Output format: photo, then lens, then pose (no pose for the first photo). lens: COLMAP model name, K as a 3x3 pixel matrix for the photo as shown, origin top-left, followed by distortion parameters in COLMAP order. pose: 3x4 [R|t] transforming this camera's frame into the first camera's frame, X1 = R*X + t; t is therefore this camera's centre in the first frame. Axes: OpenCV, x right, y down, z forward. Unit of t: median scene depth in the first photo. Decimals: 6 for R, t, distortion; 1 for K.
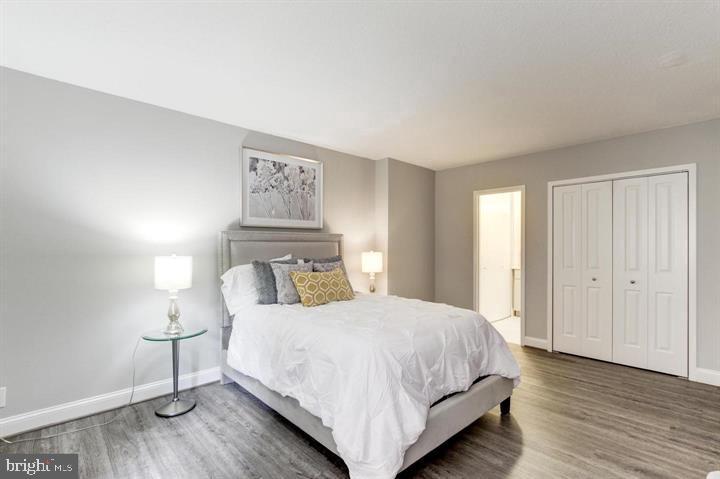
lens RADIAL K [[336.8, 0, 360.2], [0, 336.8, 245.0], [0, 0, 1]] dist [-0.024681, -0.000150]
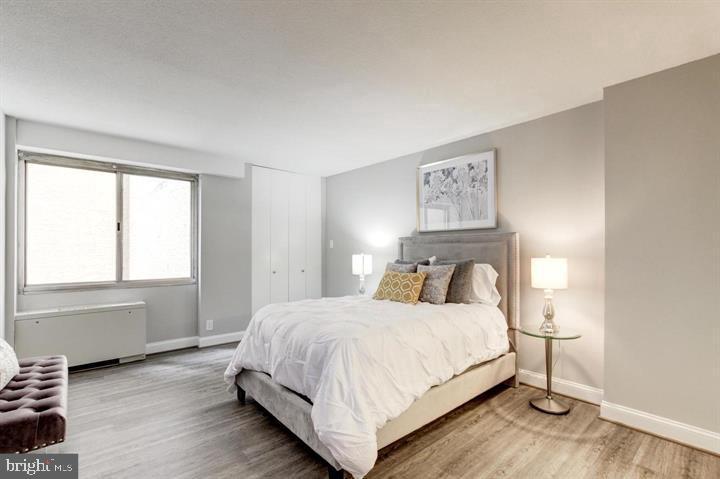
lens RADIAL K [[336.8, 0, 360.6], [0, 336.8, 241.3], [0, 0, 1]] dist [-0.024681, -0.000150]
pose [[-0.051773, -0.017337, -0.998508, 0.772617], [0.010906, 0.999780, -0.017924, -0.002848], [0.998599, -0.011818, -0.051572, 0.741837]]
